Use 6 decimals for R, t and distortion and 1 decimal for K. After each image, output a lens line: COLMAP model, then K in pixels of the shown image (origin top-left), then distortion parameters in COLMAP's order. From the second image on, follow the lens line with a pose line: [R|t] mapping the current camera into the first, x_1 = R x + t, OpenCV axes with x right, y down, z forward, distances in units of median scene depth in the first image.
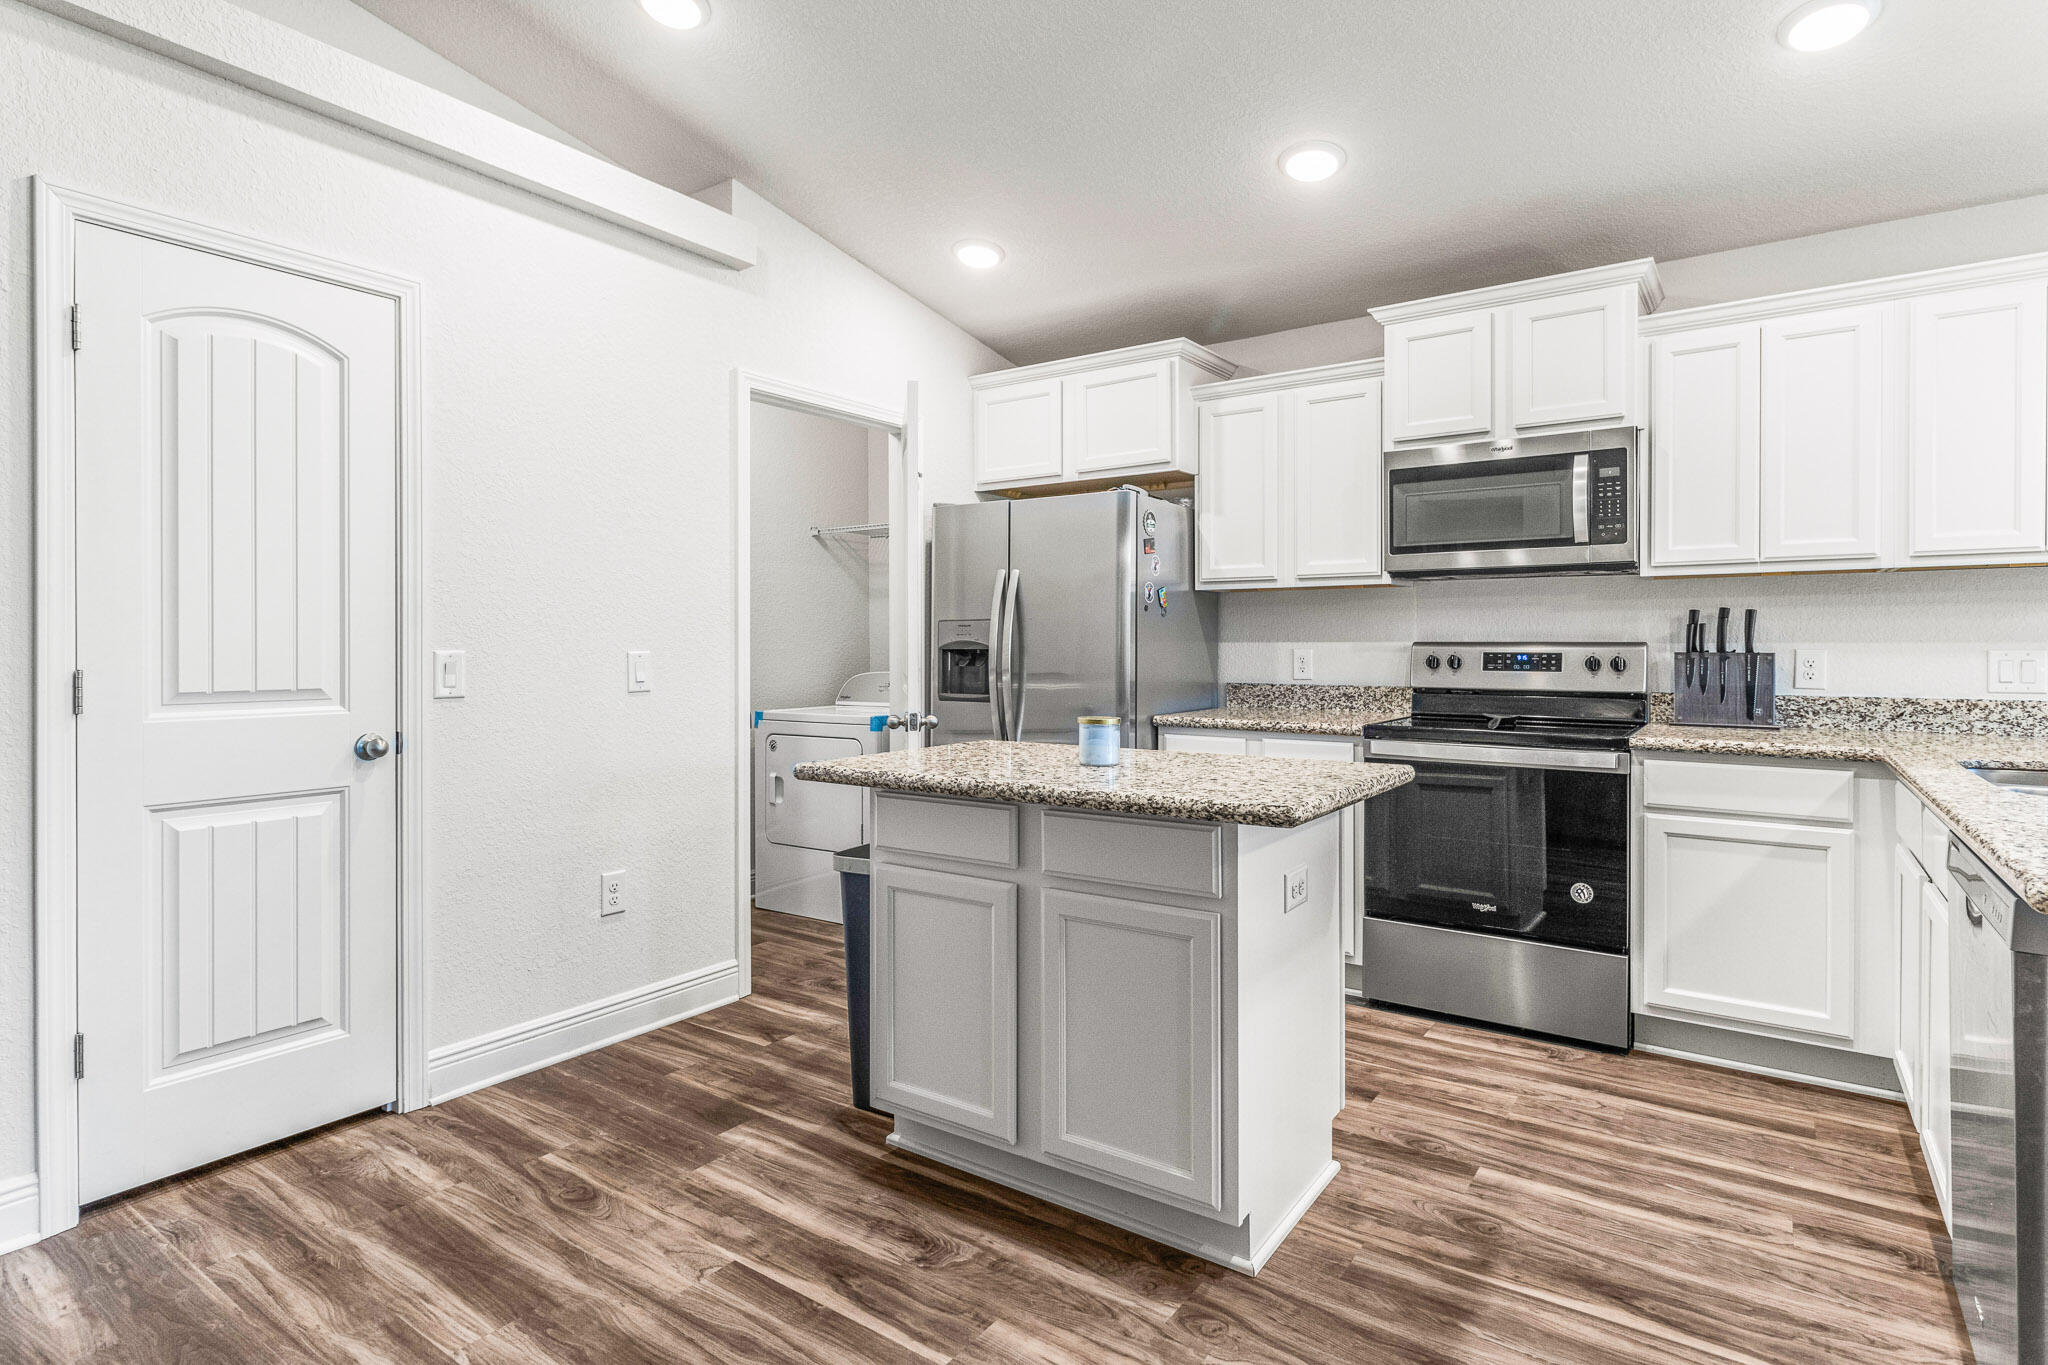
lens RADIAL K [[1045.3, 0, 1031.5], [0, 1045.3, 651.5], [0, 0, 1]] dist [0.002022, -0.000095]
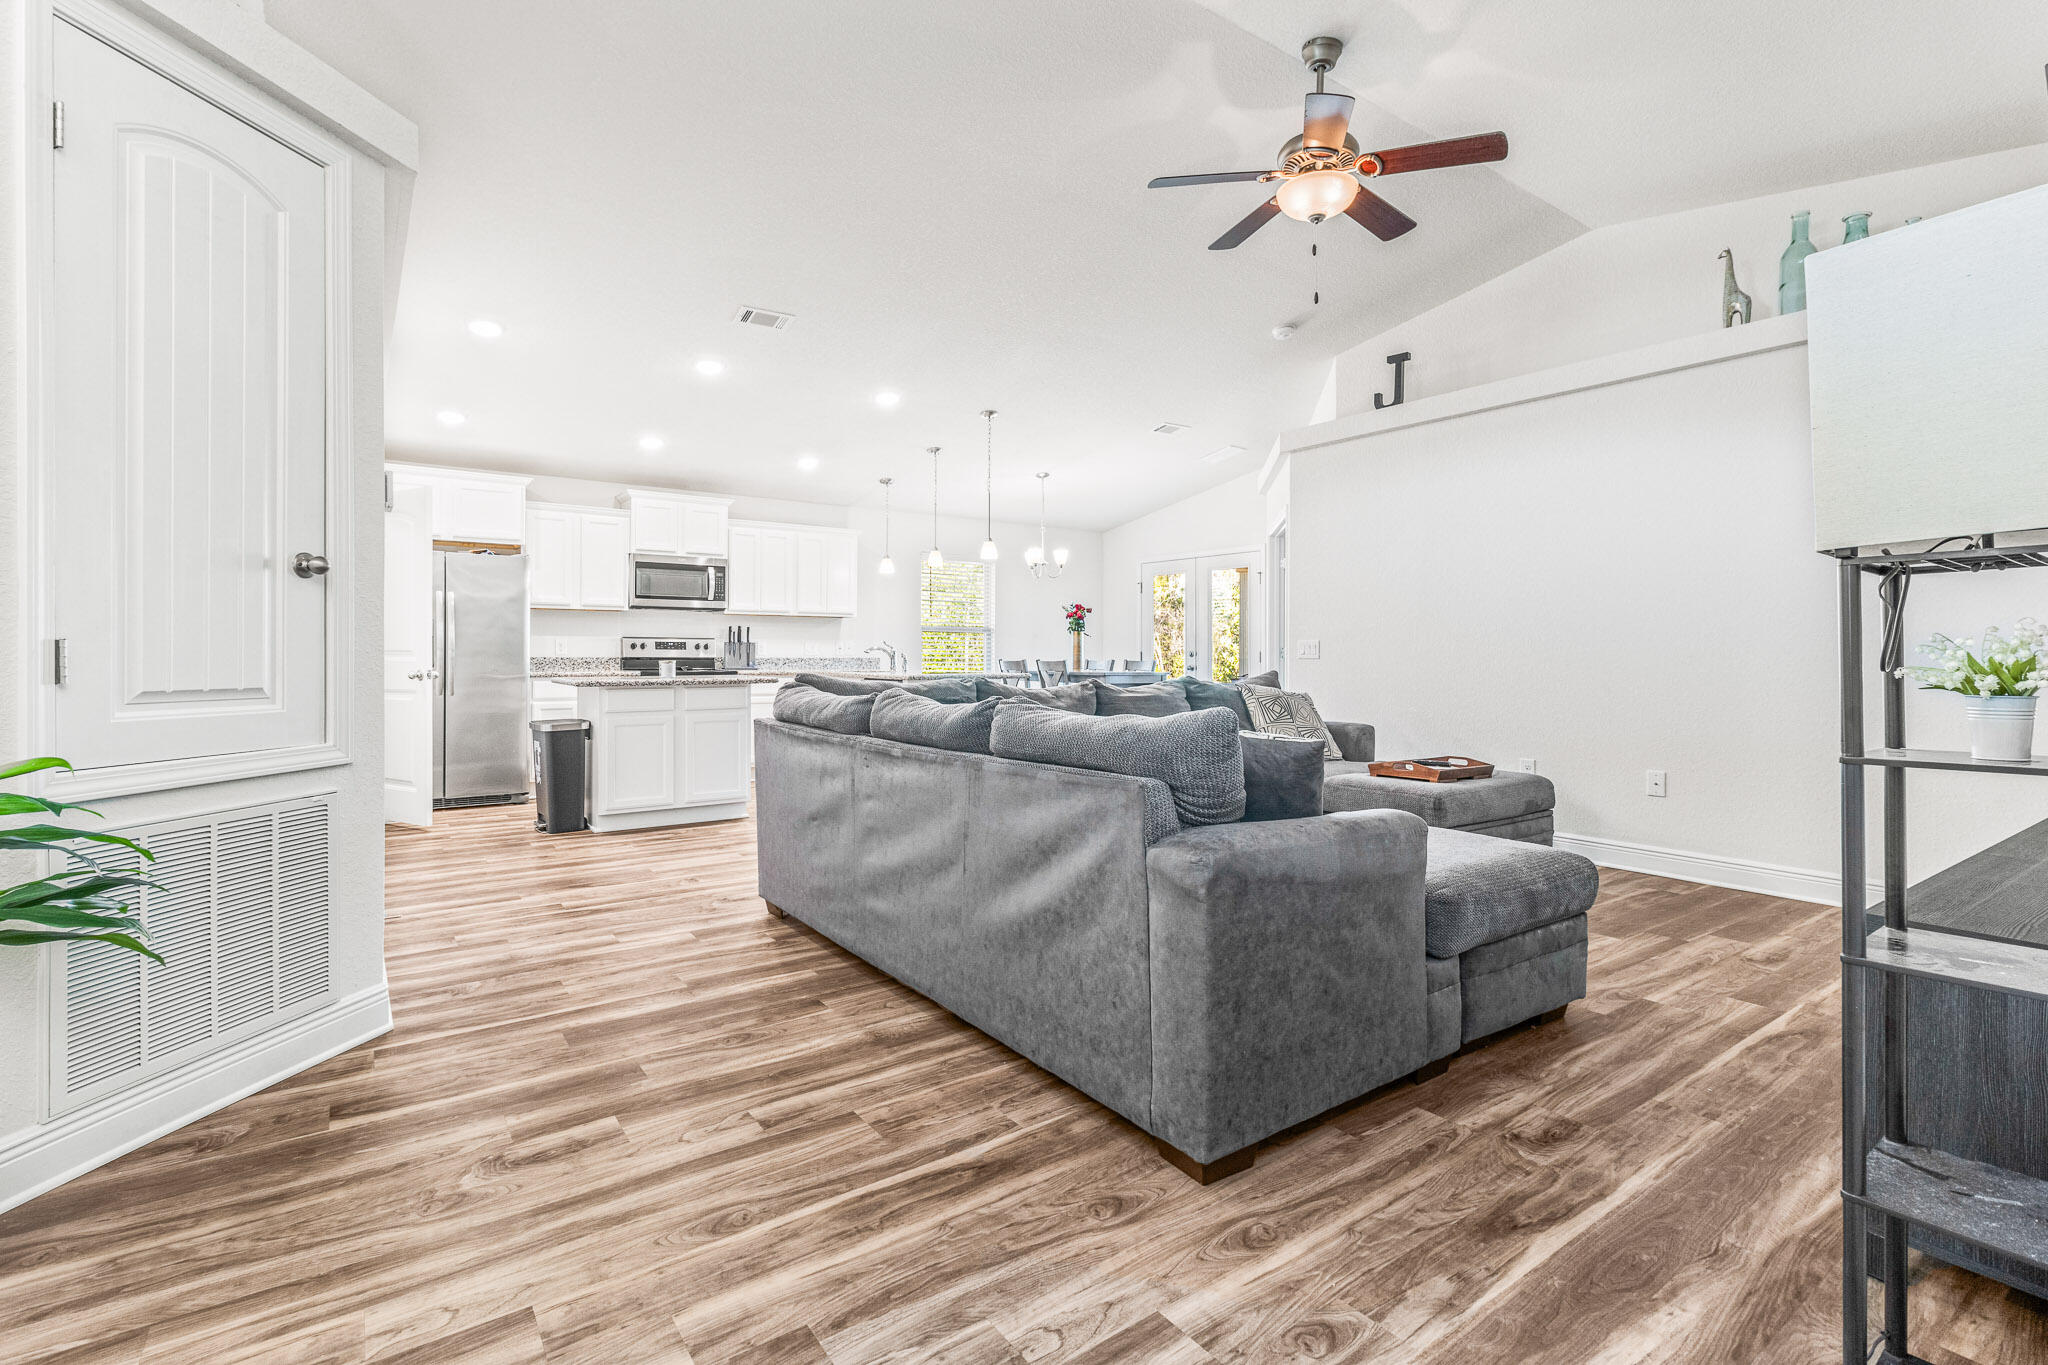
lens RADIAL K [[942.8, 0, 1028.3], [0, 942.8, 656.3], [0, 0, 1]] dist [0.002587, 0.000154]
pose [[0.327628, -0.001794, 0.944805, -1.459793], [0.000725, 0.999998, 0.001647, 0.034993], [-0.944806, 0.000145, 0.327629, -0.538915]]
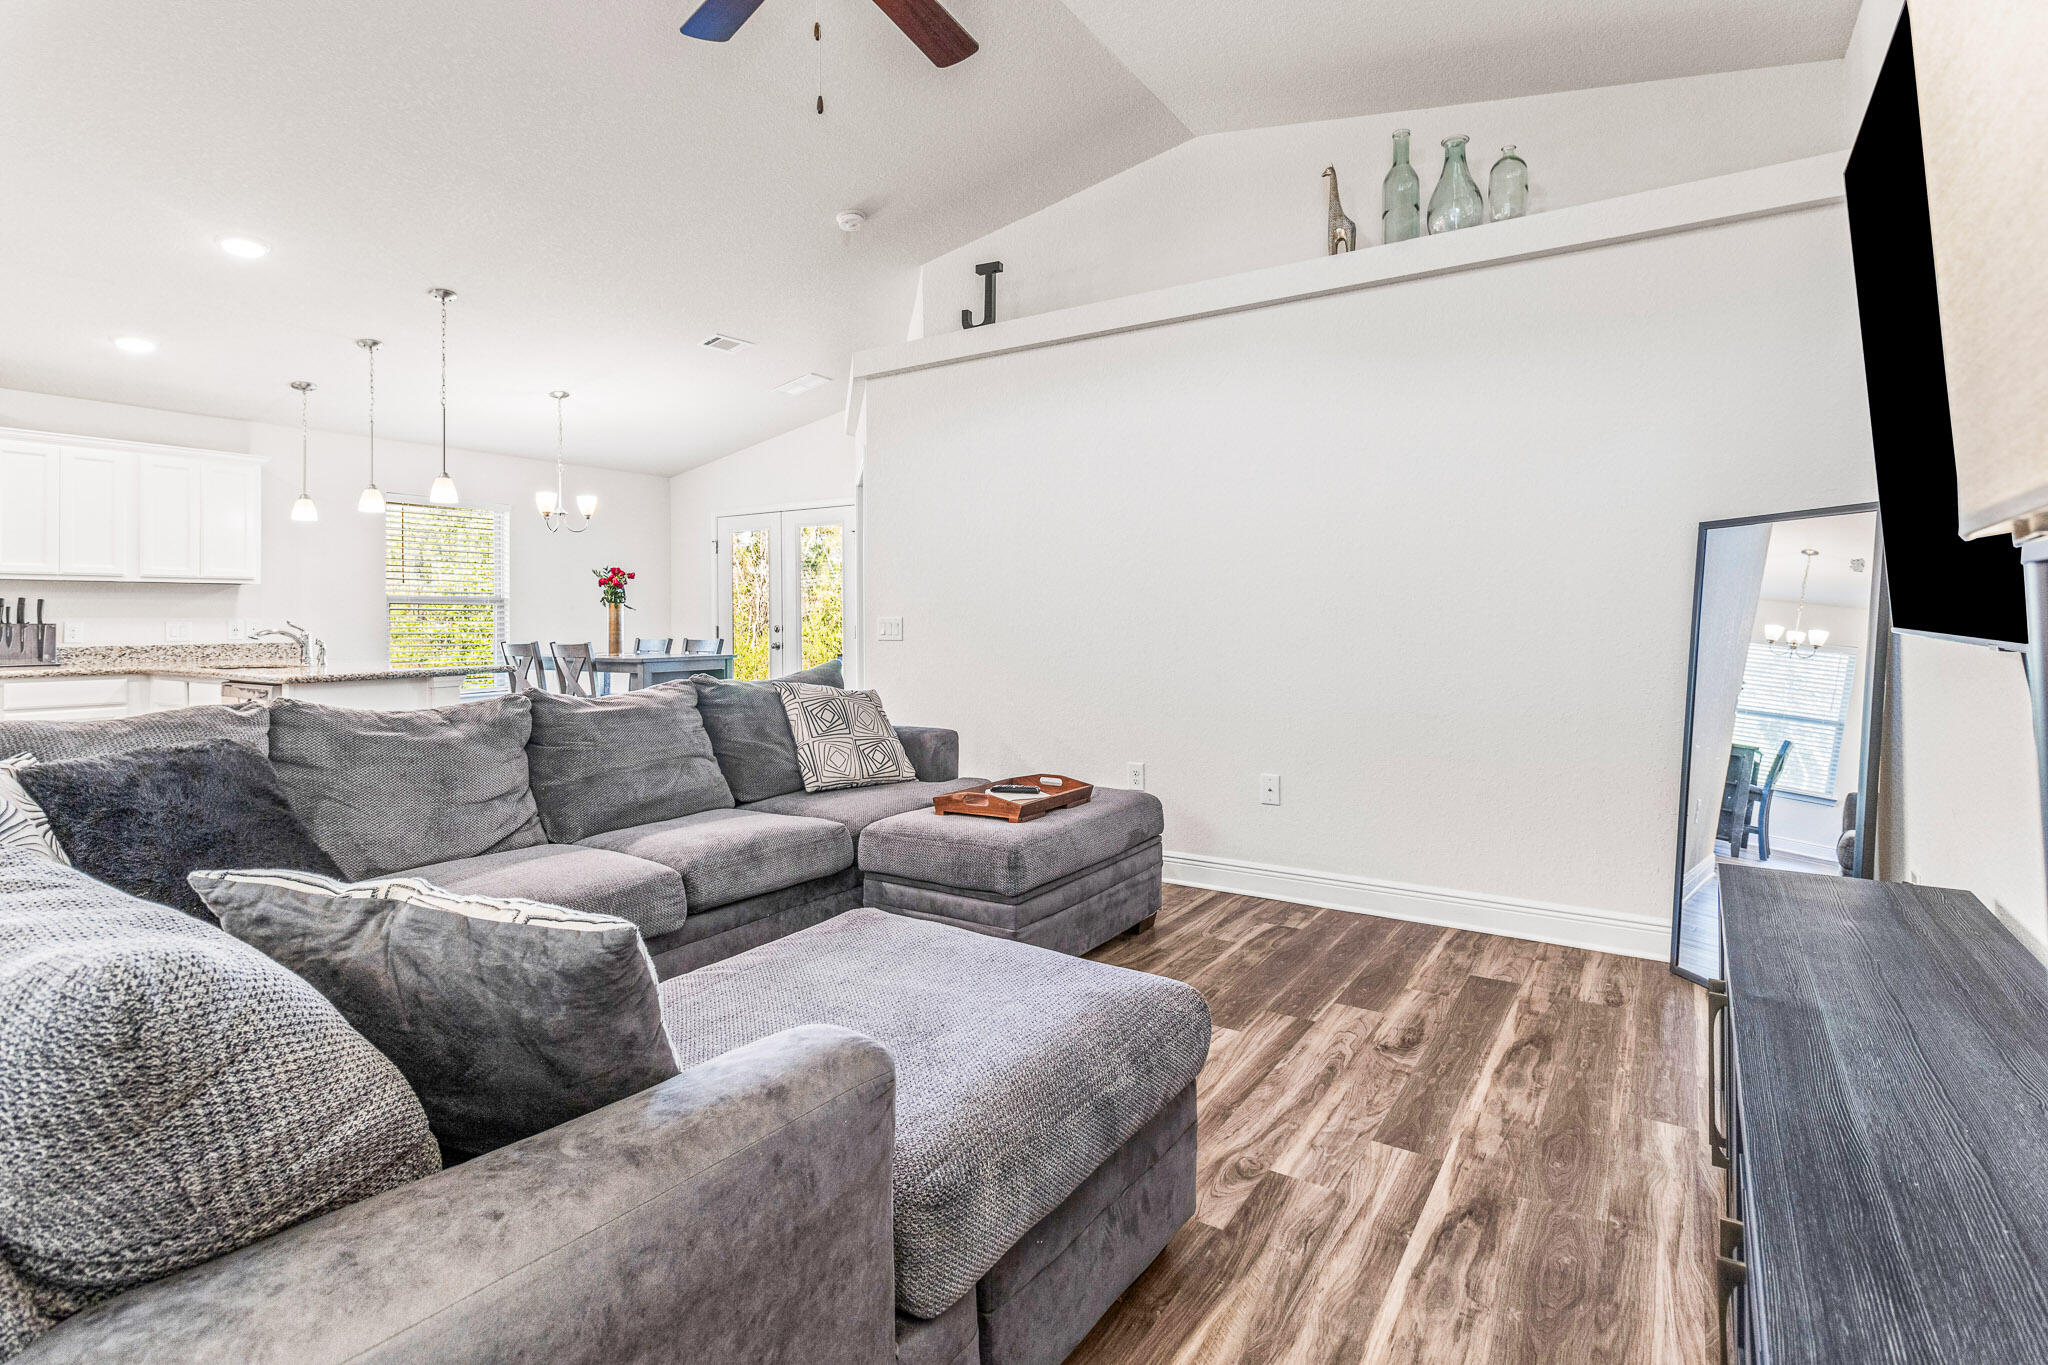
lens RADIAL K [[988.0, 0, 1033.8], [0, 988.0, 602.1], [0, 0, 1]] dist [0.005355, 0.001145]
pose [[-0.032391, 0.013356, 0.999386, -1.053322], [0.011532, 0.999849, -0.012989, 0.005097], [-0.999409, 0.011104, -0.032540, -0.628868]]
